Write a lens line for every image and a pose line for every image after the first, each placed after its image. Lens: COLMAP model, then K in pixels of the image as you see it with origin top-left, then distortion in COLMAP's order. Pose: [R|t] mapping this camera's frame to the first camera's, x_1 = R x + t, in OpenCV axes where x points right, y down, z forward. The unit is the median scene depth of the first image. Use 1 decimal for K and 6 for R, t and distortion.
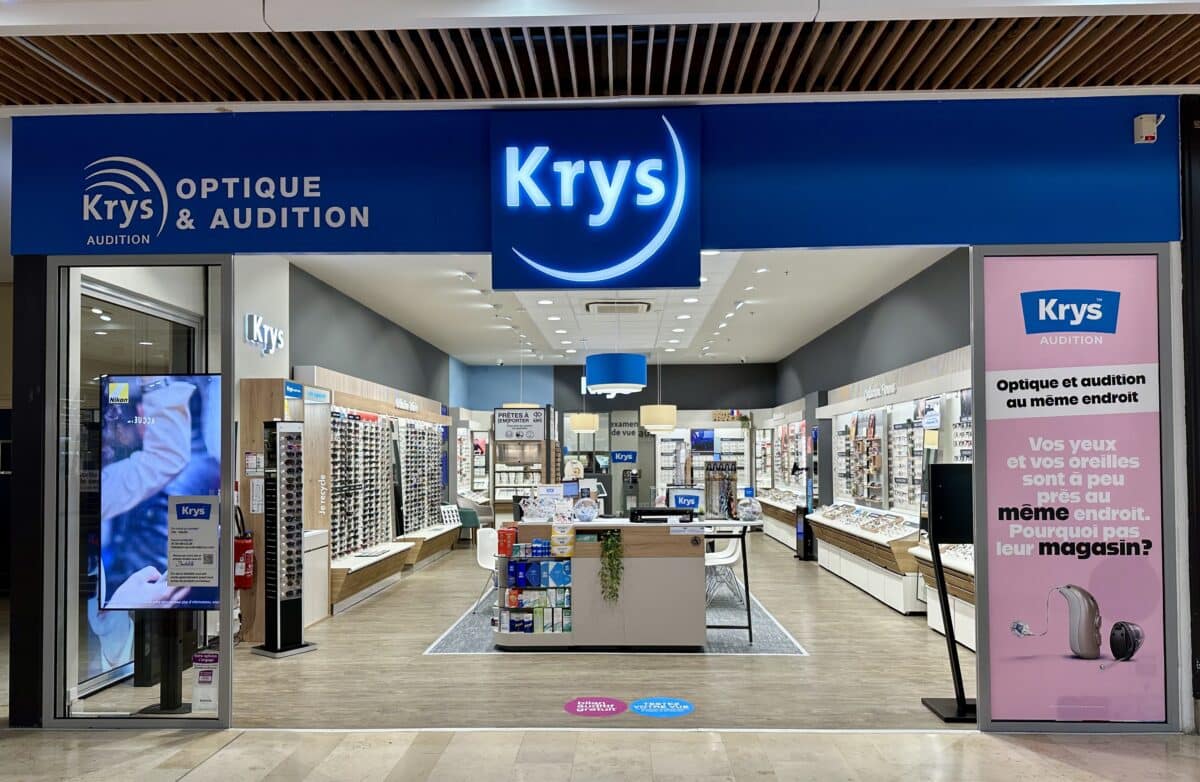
lens RADIAL K [[863.8, 0, 599.6], [0, 863.8, 394.5], [0, 0, 1]] dist [0.005734, -0.000551]
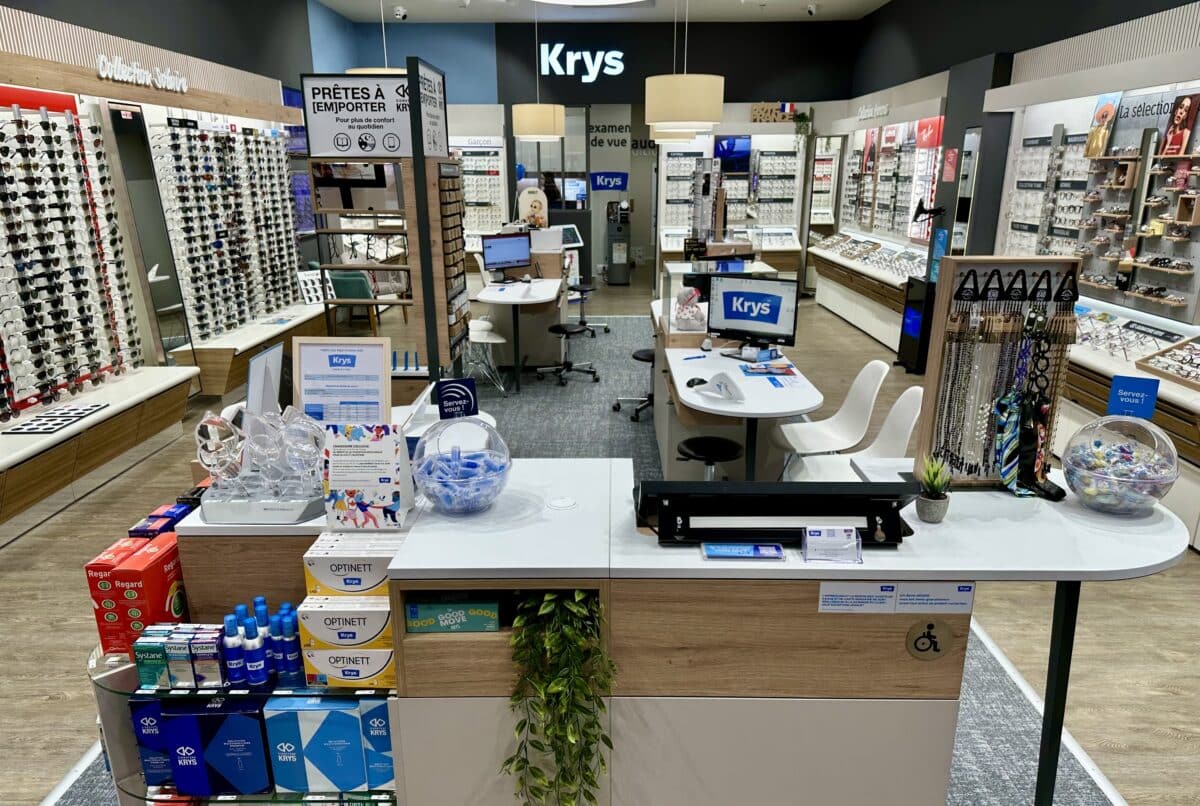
lens RADIAL K [[848.2, 0, 602.9], [0, 848.2, 459.1], [0, 0, 1]] dist [0.025212, -0.030538]
pose [[0.999746, -0.004185, 0.022159, 0.011677], [-0.004764, 0.921266, 0.388904, 0.022028], [-0.022041, -0.388911, 0.921012, 0.459548]]
